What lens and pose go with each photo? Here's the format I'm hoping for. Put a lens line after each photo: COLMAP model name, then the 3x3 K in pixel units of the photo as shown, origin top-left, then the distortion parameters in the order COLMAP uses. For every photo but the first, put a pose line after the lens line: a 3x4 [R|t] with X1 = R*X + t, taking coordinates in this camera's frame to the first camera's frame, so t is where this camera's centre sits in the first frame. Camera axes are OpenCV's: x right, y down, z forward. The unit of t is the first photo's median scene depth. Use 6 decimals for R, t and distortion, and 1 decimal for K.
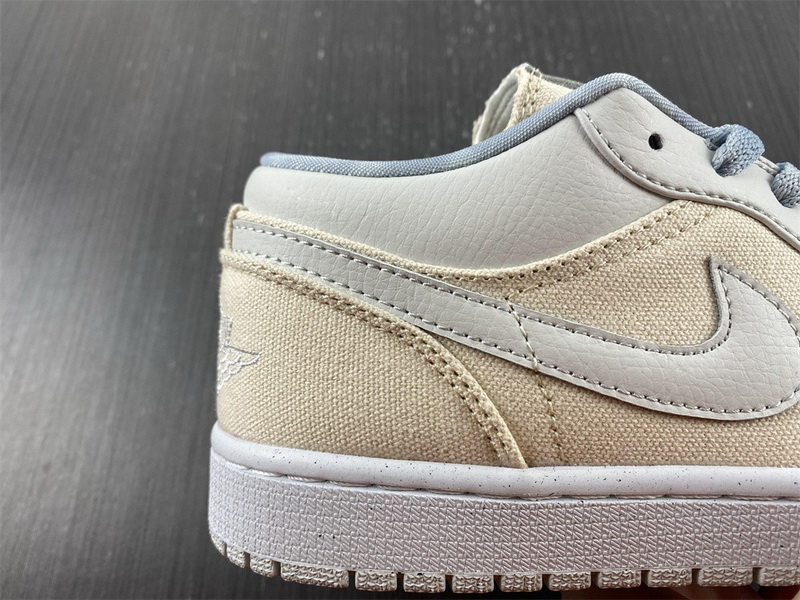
lens RADIAL K [[607.0, 0, 400.0], [0, 607.0, 300.0], [0, 0, 1]] dist [0.002542, -0.000613]
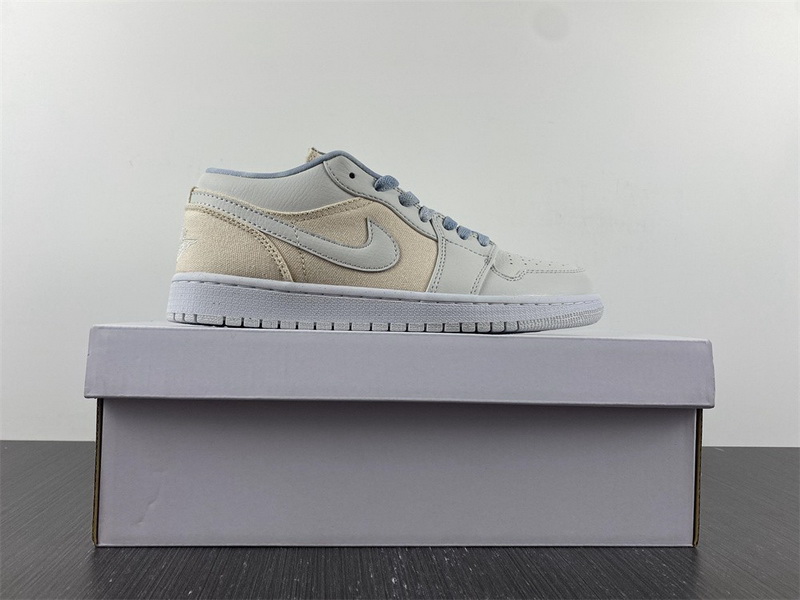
lens RADIAL K [[607.0, 0, 400.0], [0, 607.0, 300.0], [0, 0, 1]] dist [0.002542, -0.000613]
pose [[0.988261, 0.087021, 0.125569, 0.346069], [-0.072325, 0.990472, -0.117193, 0.637071], [-0.134571, 0.106736, 0.985139, -1.776897]]
